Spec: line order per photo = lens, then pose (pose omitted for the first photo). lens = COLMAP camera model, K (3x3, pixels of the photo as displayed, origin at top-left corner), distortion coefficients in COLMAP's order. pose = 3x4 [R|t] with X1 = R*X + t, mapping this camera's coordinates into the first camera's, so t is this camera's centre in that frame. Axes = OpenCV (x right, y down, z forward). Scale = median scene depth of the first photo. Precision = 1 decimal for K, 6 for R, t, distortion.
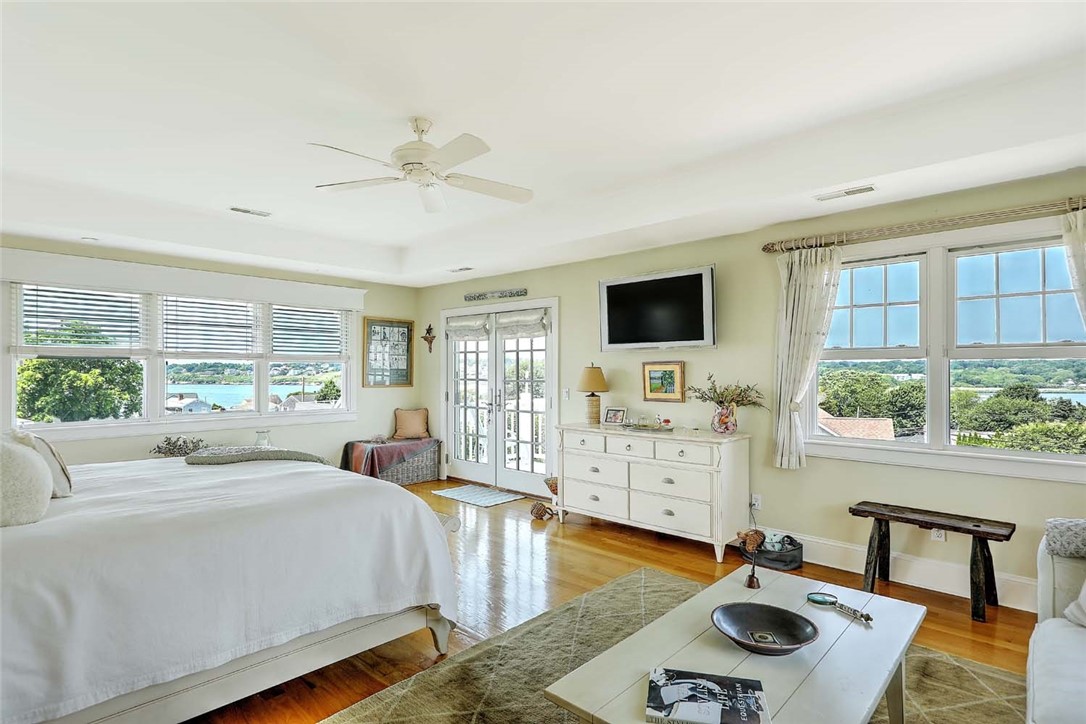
lens RADIAL K [[556.0, 0, 543.1], [0, 556.0, 366.6], [0, 0, 1]] dist [0.013683, 0.001352]
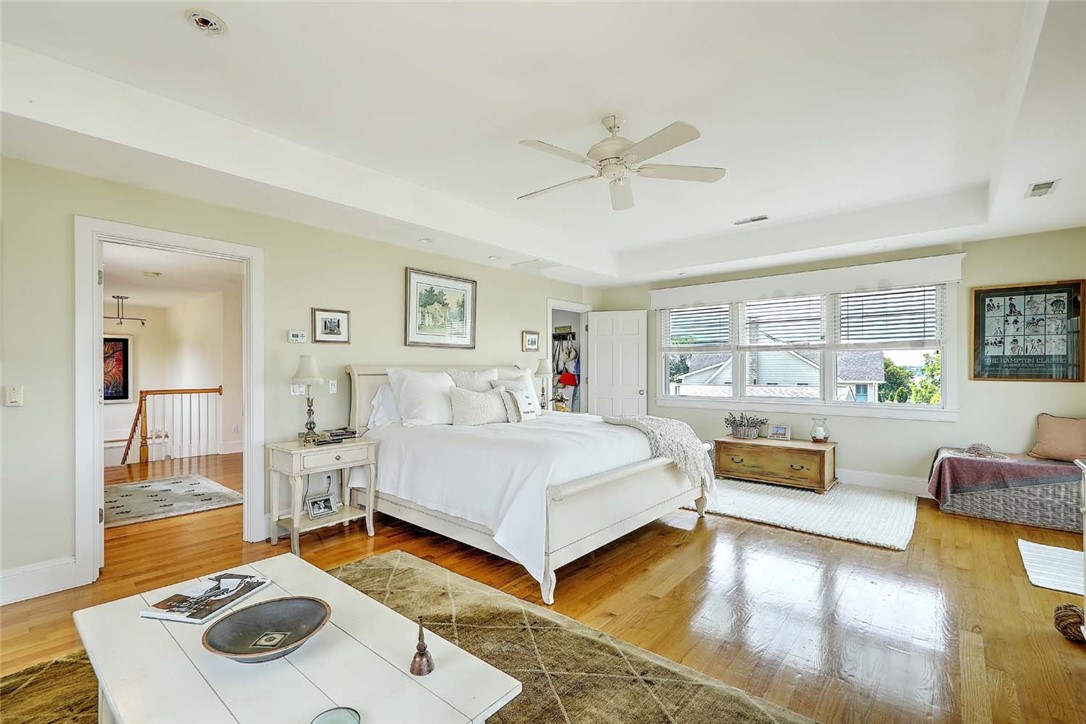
lens RADIAL K [[490.6, 0, 541.7], [0, 490.6, 366.1], [0, 0, 1]] dist [0.002672, 0.000576]
pose [[0.051014, -0.006720, -0.998675, 0.457589], [0.008796, 0.999942, -0.006279, 0.023626], [0.998659, -0.008464, 0.051070, 0.531641]]
